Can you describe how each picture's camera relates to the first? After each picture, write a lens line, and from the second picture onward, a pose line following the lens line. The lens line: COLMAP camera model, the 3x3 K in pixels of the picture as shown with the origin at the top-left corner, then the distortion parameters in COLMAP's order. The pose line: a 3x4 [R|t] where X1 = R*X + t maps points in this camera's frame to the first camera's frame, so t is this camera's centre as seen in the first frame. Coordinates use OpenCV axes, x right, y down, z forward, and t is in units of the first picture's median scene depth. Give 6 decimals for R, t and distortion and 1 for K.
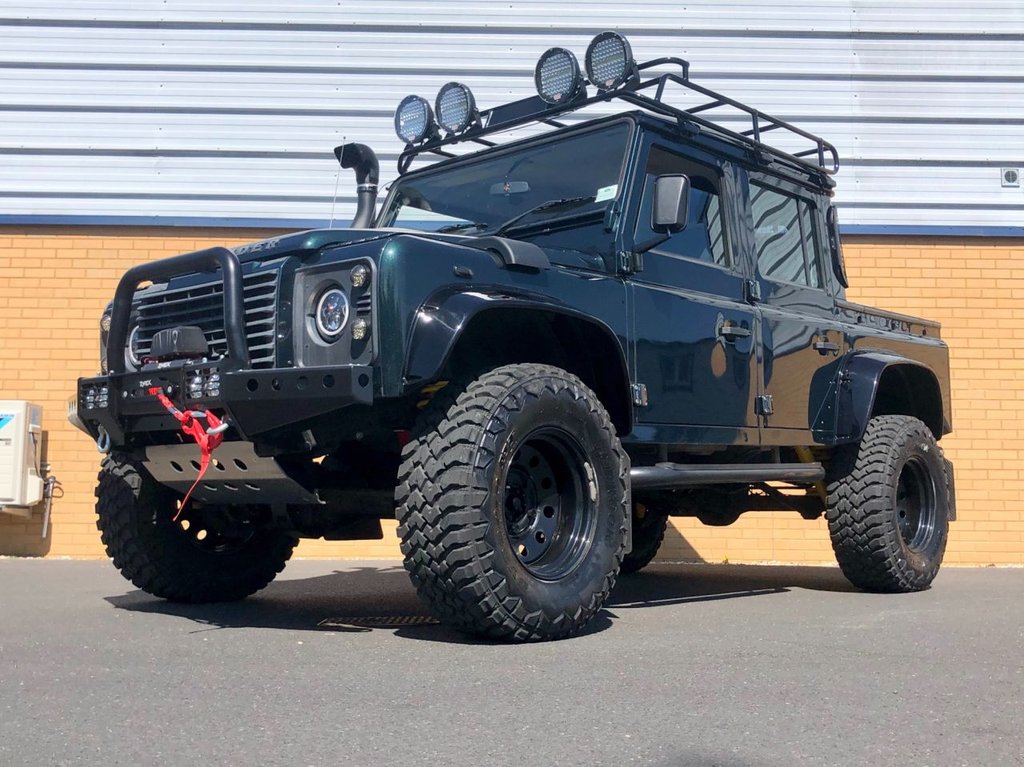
lens RADIAL K [[1060.2, 0, 521.7], [0, 1060.2, 387.3], [0, 0, 1]] dist [0.005664, -0.012750]
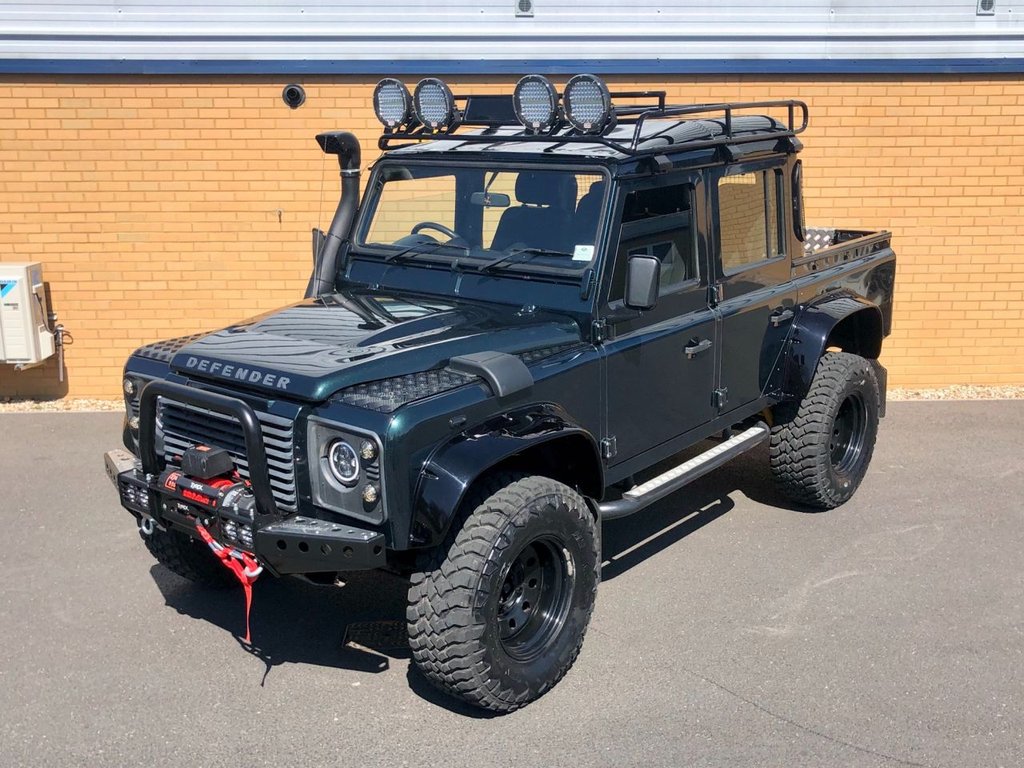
lens RADIAL K [[1006.5, 0, 515.0], [0, 1006.5, 407.2], [0, 0, 1]] dist [0.010541, -0.005110]
pose [[0.999630, -0.015579, 0.022313, -0.011043], [0.007261, 0.942890, 0.333024, -0.298393], [-0.026227, -0.332738, 0.942654, -0.002780]]
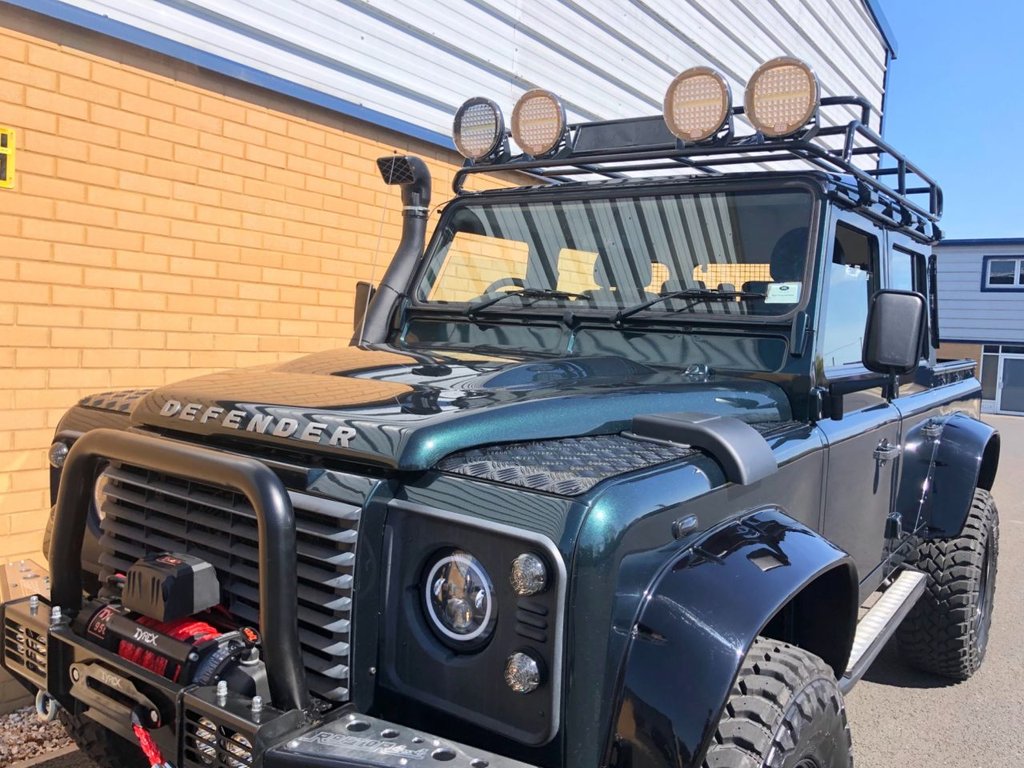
lens RADIAL K [[828.3, 0, 524.4], [0, 828.3, 377.0], [0, 0, 1]] dist [0.011158, 0.004820]
pose [[0.994638, 0.047060, 0.092090, -0.116016], [-0.059117, 0.989363, 0.132916, -0.152228], [-0.084855, -0.137648, 0.986840, 0.357381]]
